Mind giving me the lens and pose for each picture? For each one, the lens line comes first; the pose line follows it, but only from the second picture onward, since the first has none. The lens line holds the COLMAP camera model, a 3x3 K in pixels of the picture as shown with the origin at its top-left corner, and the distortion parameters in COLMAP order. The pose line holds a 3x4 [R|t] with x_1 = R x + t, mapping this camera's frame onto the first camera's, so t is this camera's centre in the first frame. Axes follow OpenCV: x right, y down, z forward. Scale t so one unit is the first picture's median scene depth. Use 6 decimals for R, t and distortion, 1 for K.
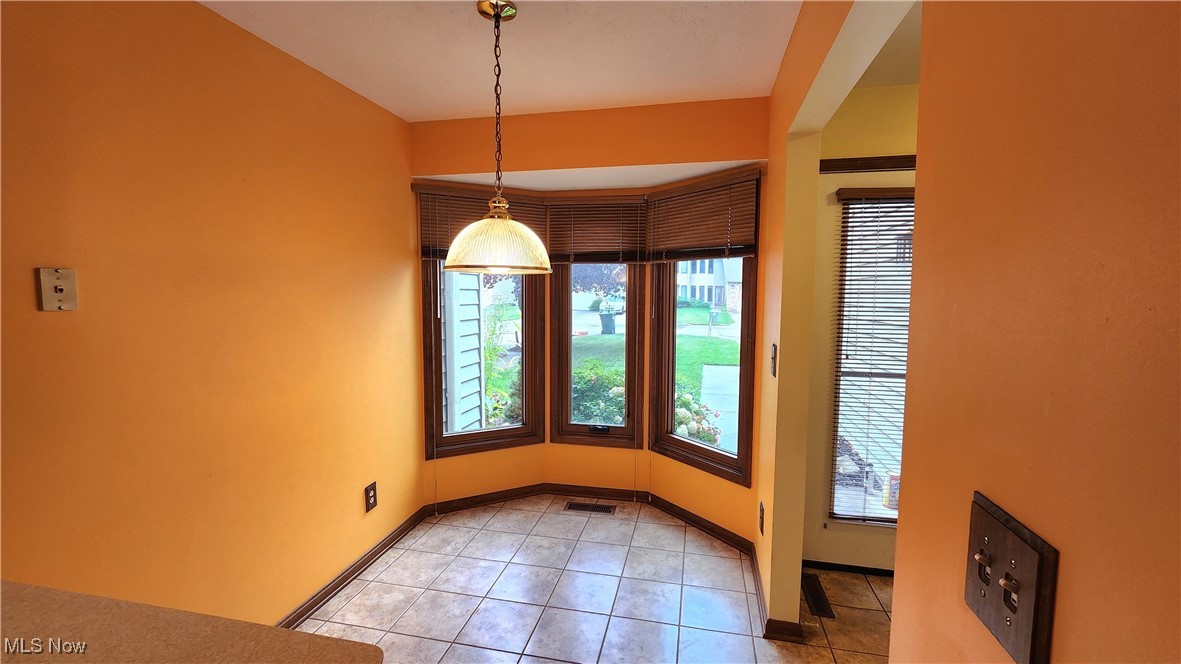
lens RADIAL K [[482.7, 0, 590.5], [0, 482.7, 332.0], [0, 0, 1]] dist [-0.001720, -0.000423]
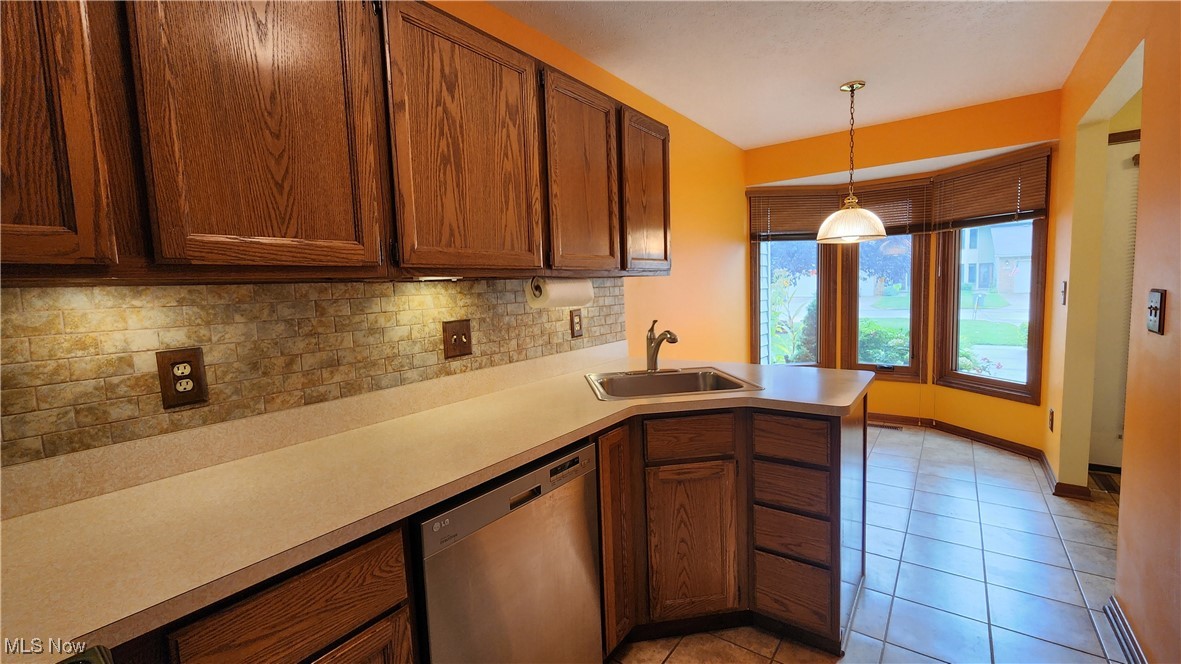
lens RADIAL K [[482.7, 0, 590.5], [0, 482.7, 332.0], [0, 0, 1]] dist [-0.001720, -0.000423]
pose [[0.911865, -0.000849, -0.410489, -0.193335], [0.007017, 0.999884, 0.013519, 0.099148], [0.410429, -0.015208, 0.911766, -0.543970]]
